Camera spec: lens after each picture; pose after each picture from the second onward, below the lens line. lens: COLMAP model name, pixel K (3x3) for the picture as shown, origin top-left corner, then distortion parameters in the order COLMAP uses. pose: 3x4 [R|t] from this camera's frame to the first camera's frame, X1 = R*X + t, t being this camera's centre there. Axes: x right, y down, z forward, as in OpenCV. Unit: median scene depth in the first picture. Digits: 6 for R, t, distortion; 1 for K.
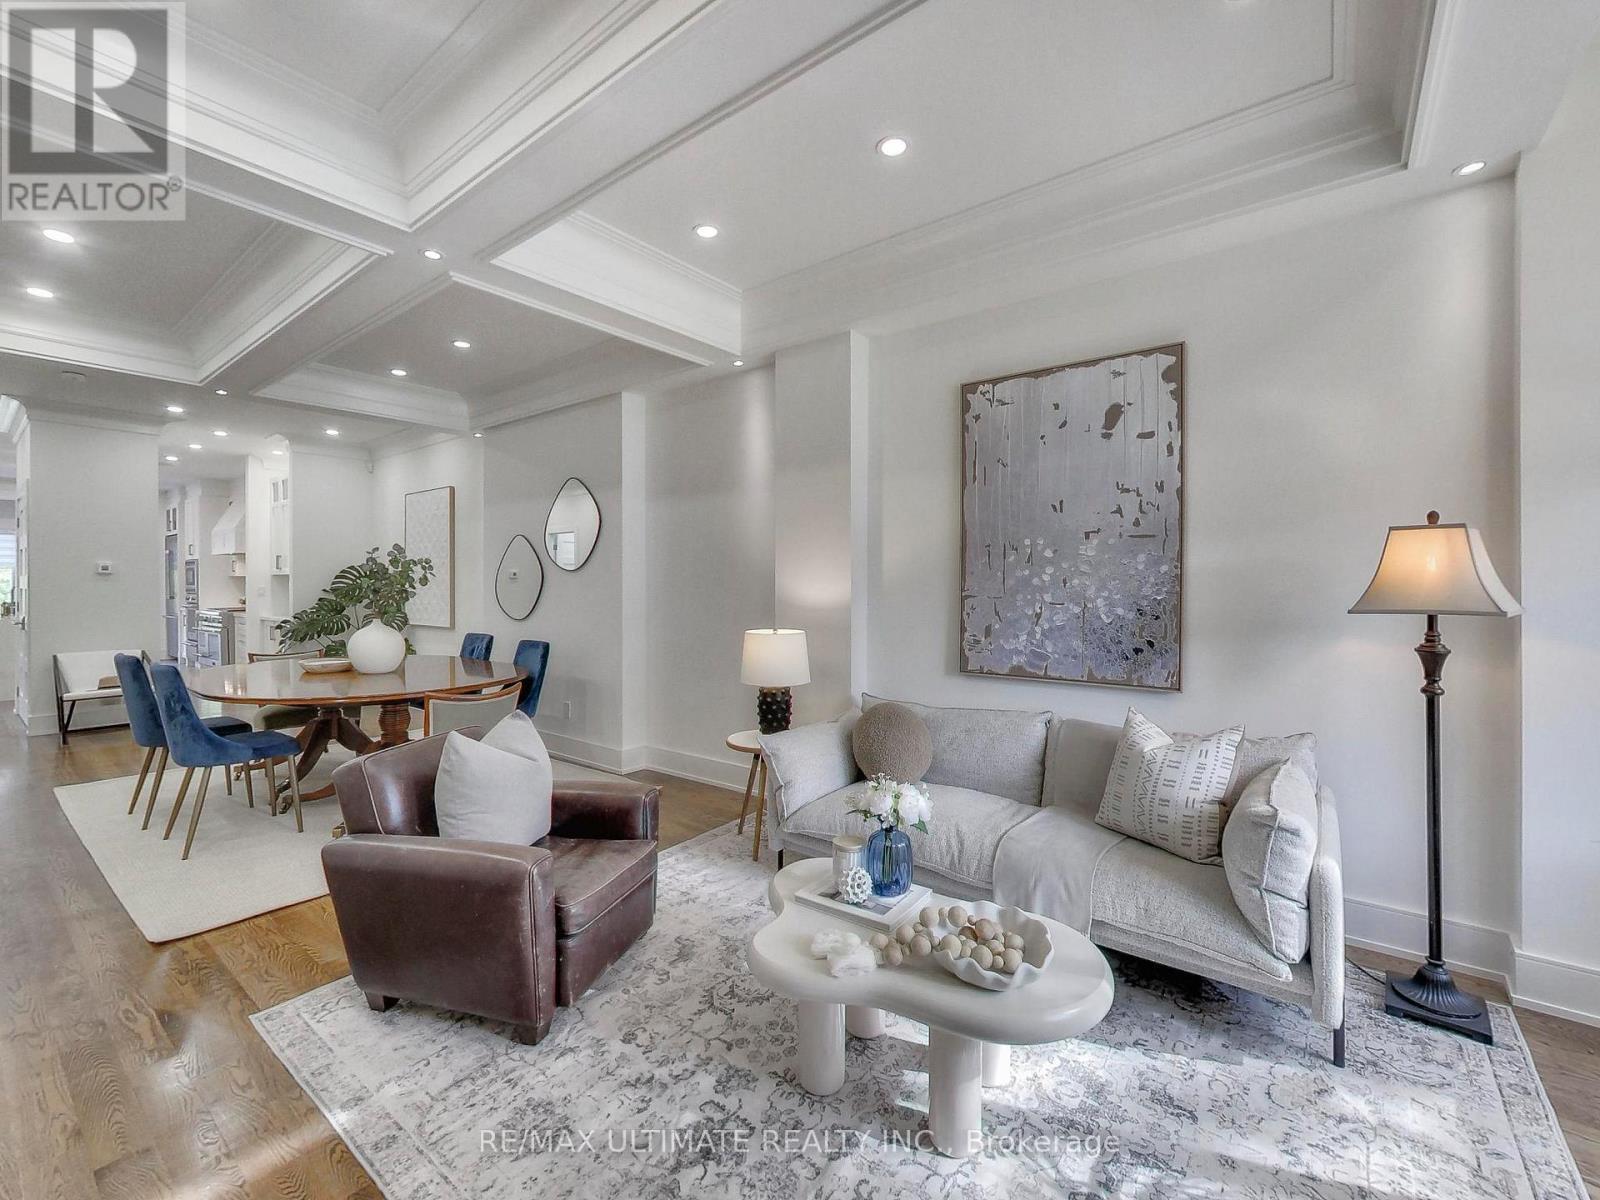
lens RADIAL K [[678.8, 0, 793.5], [0, 678.8, 589.3], [0, 0, 1]] dist [-0.002188, 0.000152]
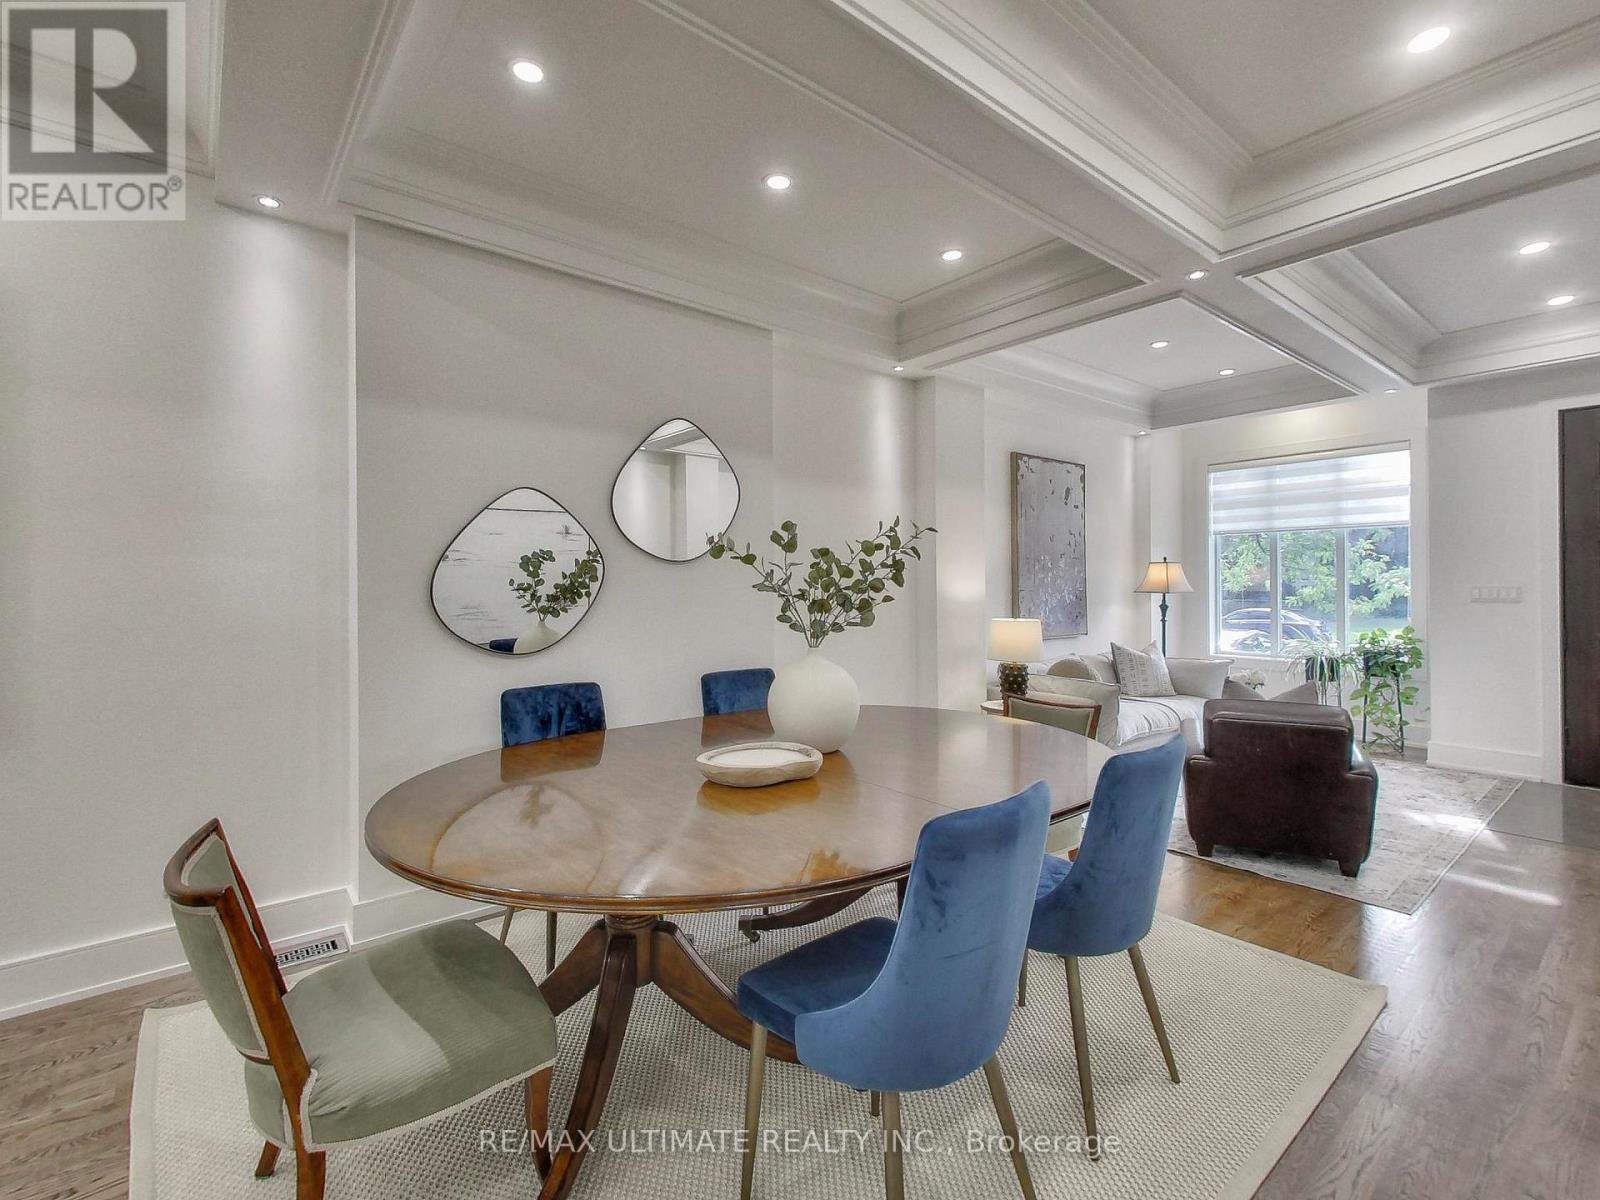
lens RADIAL K [[1056.9, 0, 500.8], [0, 1056.9, 584.2], [0, 0, 1]] dist [0.003369, 0.003460]
pose [[0.196235, 0.002853, 0.980553, -2.688225], [0.012618, 0.999906, -0.005435, -0.007059], [-0.980476, 0.013439, 0.196181, 1.944389]]
